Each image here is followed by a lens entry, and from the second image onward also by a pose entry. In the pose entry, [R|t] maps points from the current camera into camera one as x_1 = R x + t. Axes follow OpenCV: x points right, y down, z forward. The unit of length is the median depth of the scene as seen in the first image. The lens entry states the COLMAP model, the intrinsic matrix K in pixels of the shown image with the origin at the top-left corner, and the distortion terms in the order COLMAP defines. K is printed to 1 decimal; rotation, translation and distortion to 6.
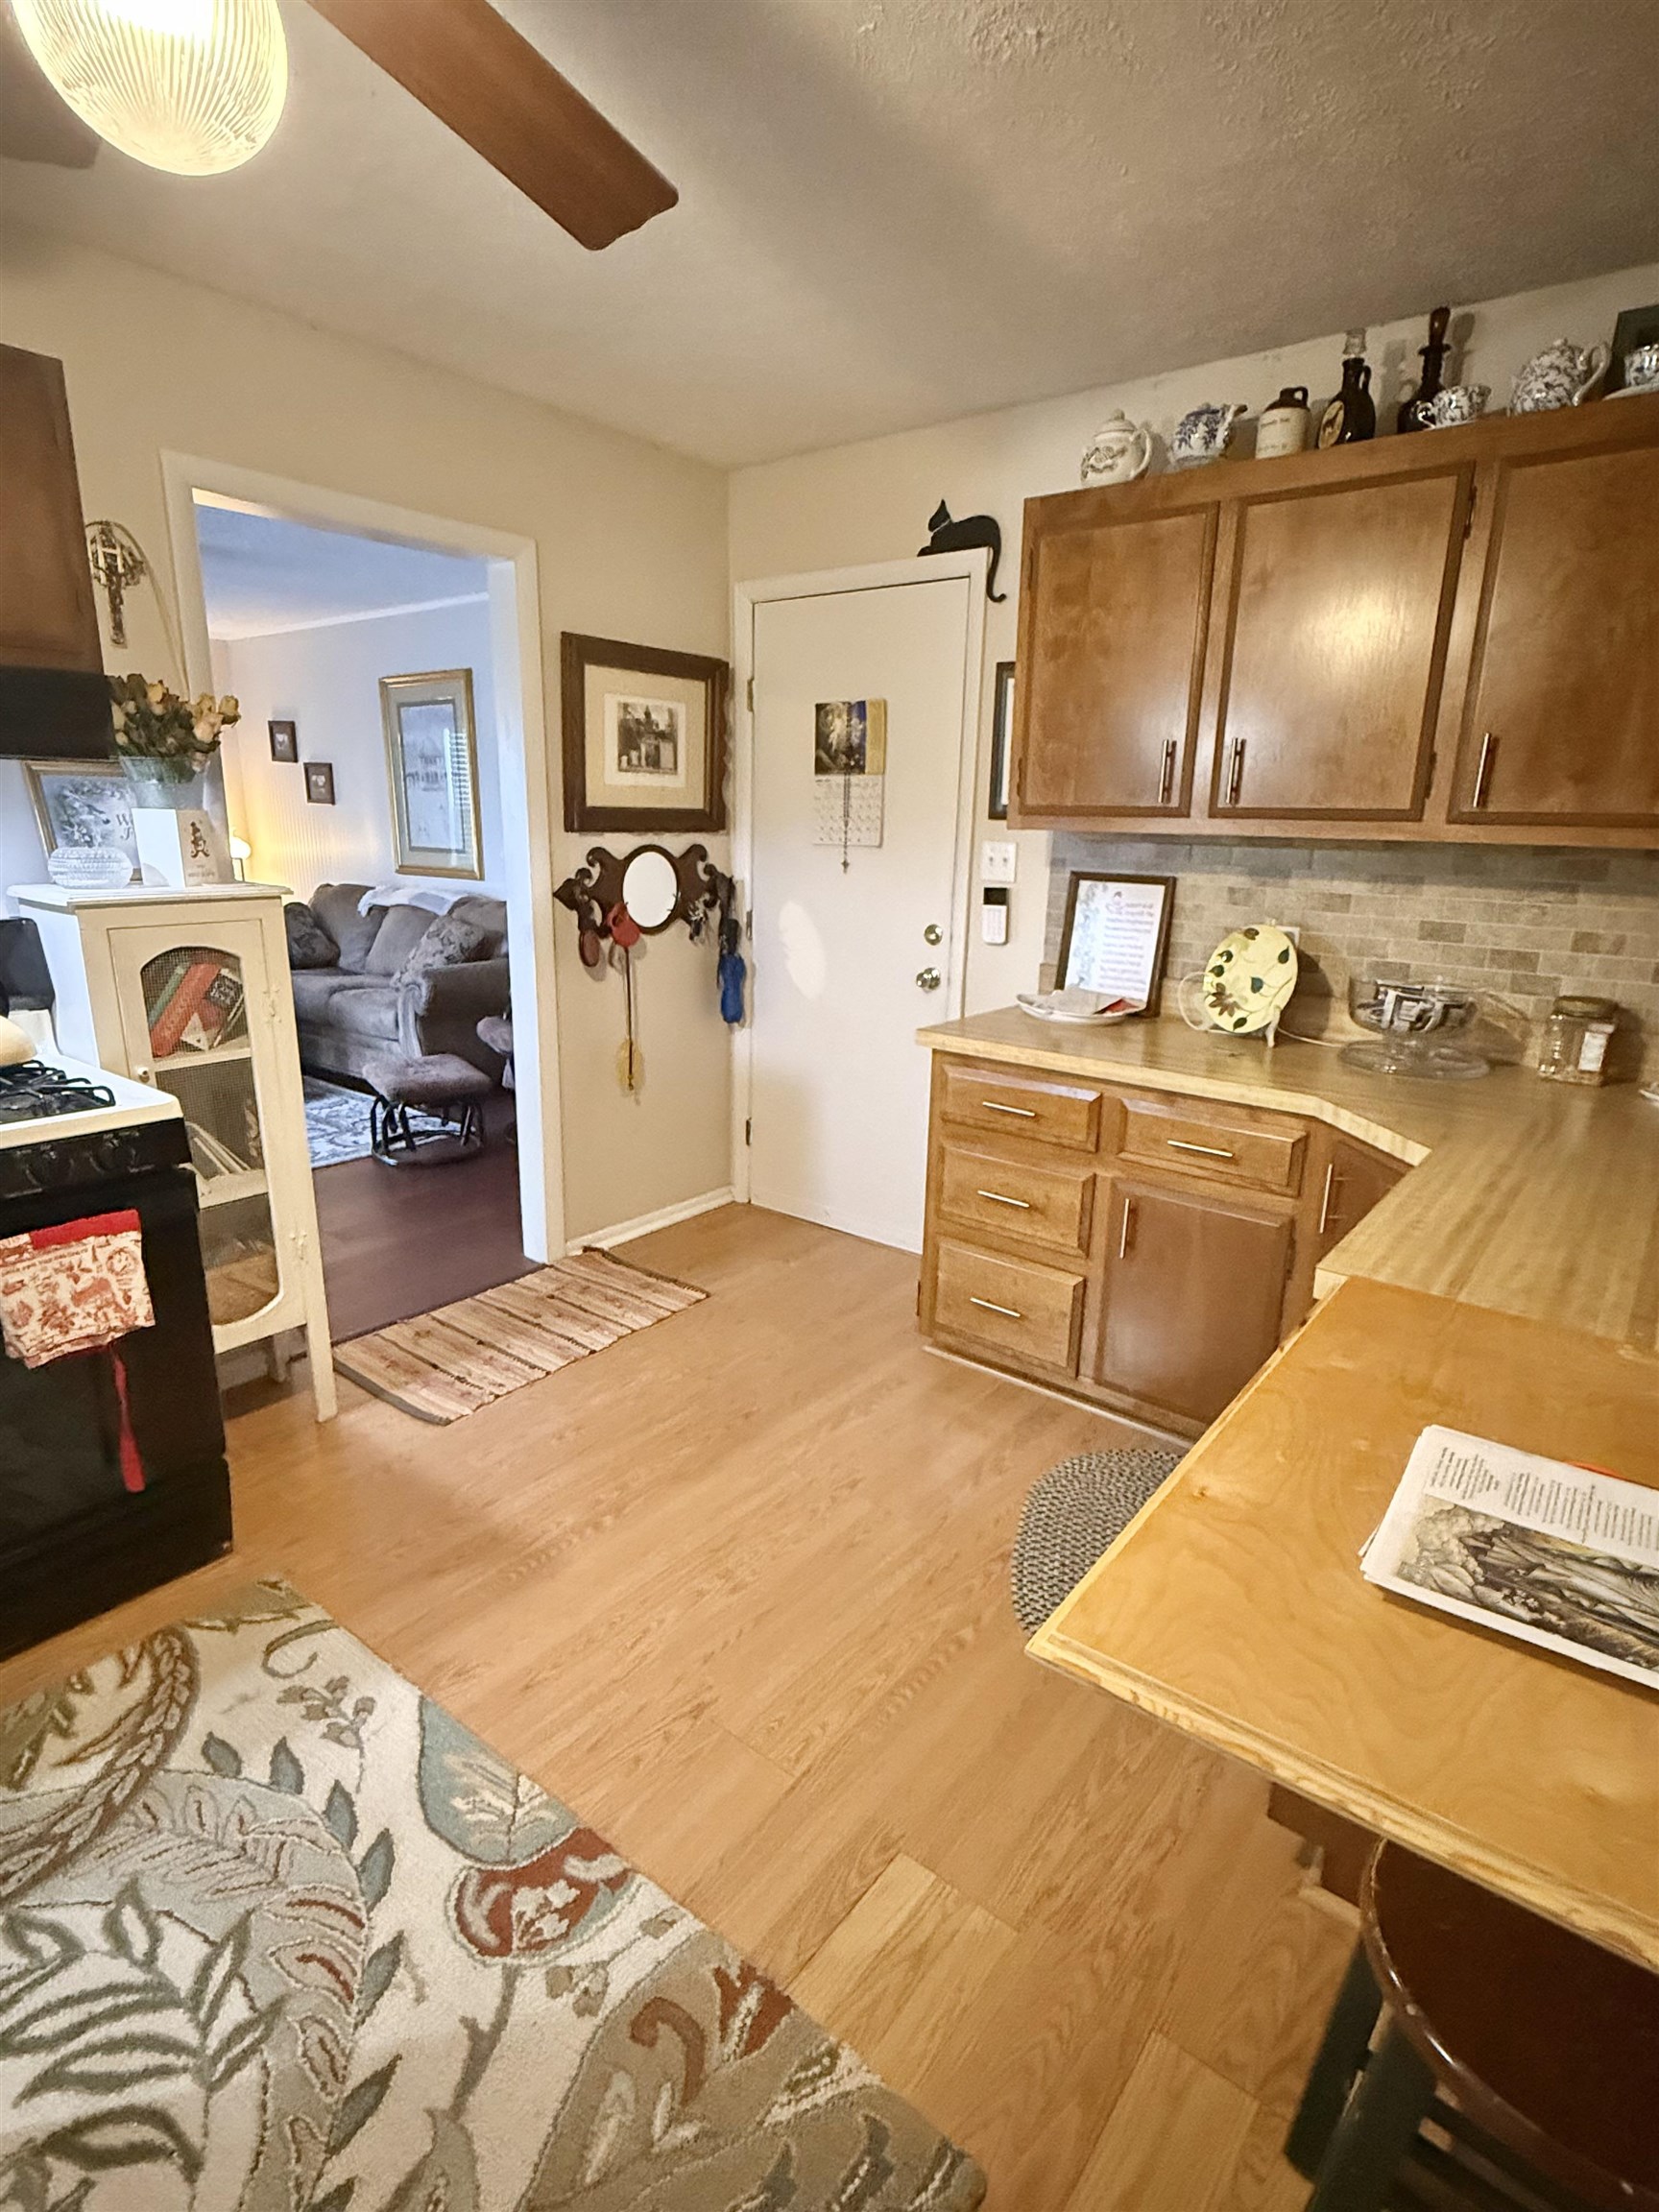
lens RADIAL K [[1119.6, 0, 832.2], [0, 1119.6, 1108.6], [0, 0, 1]] dist [-0.000823, 0.000141]
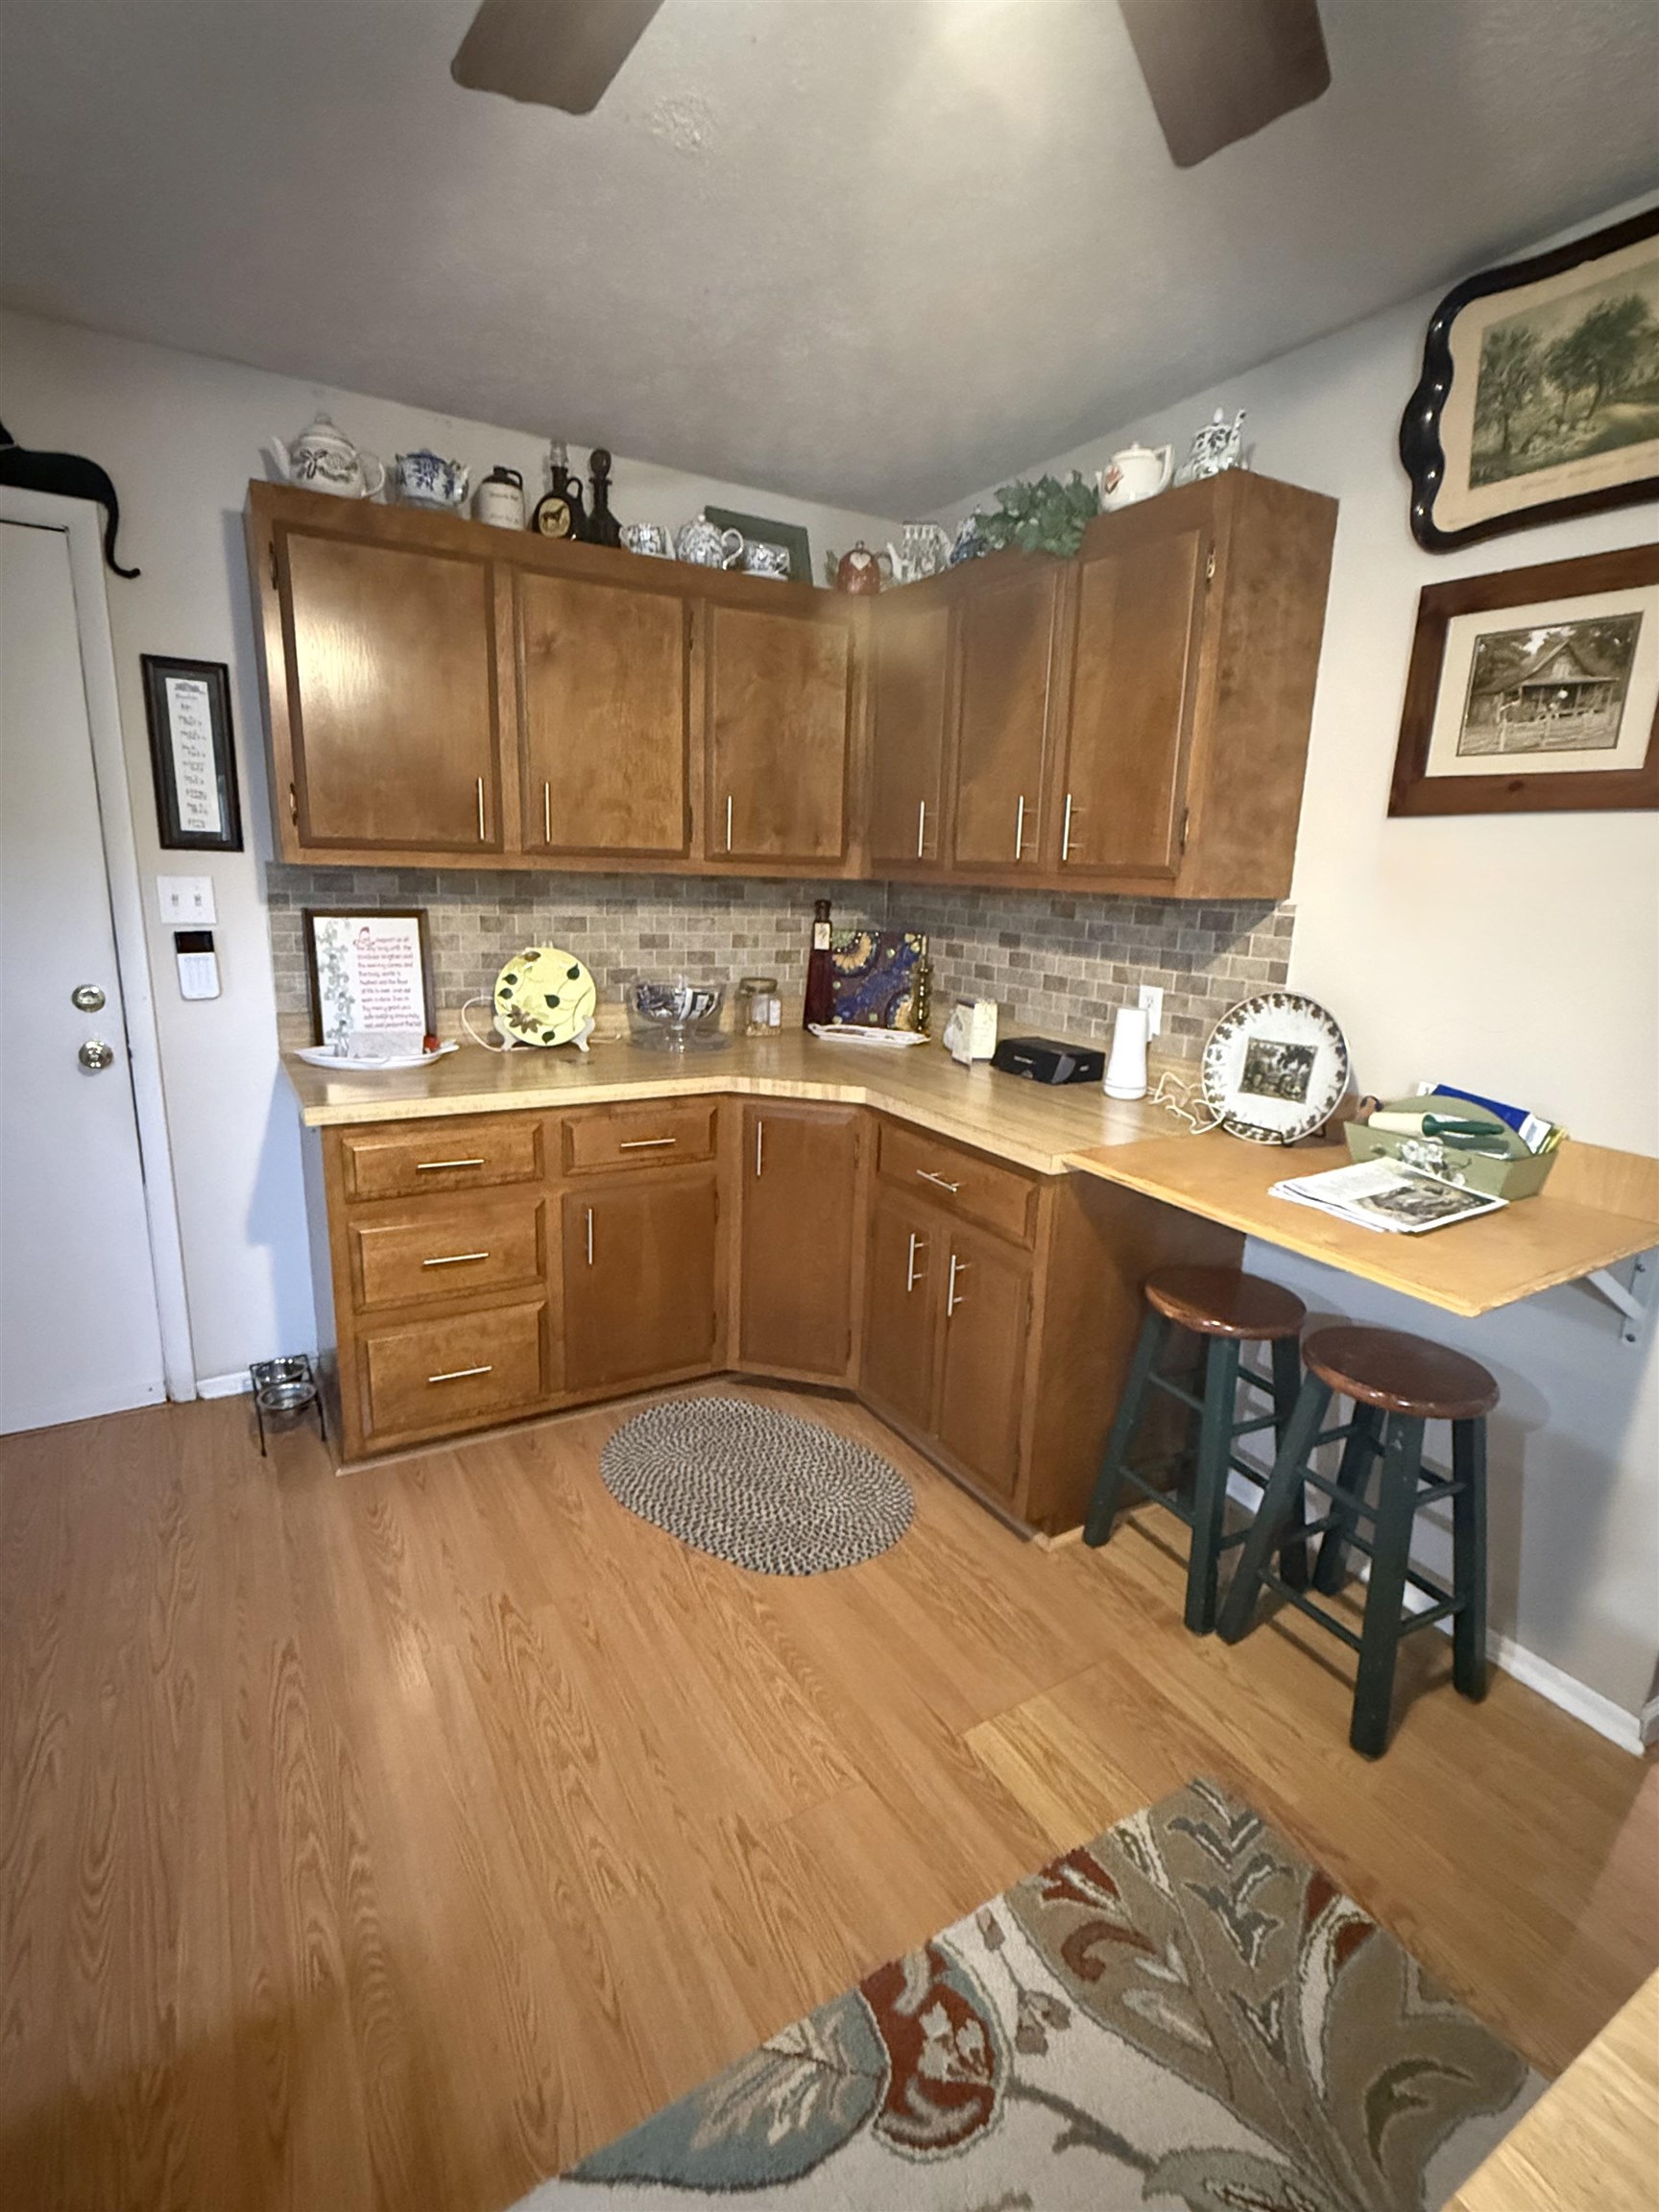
lens RADIAL K [[1040.5, 0, 832.2], [0, 1040.5, 1107.0], [0, 0, 1]] dist [0.000364, -0.000283]
pose [[0.352785, -0.221657, 0.909072, -0.776578], [0.213577, 0.964965, 0.152403, -0.166558], [-0.911004, 0.140391, 0.387766, 0.546918]]
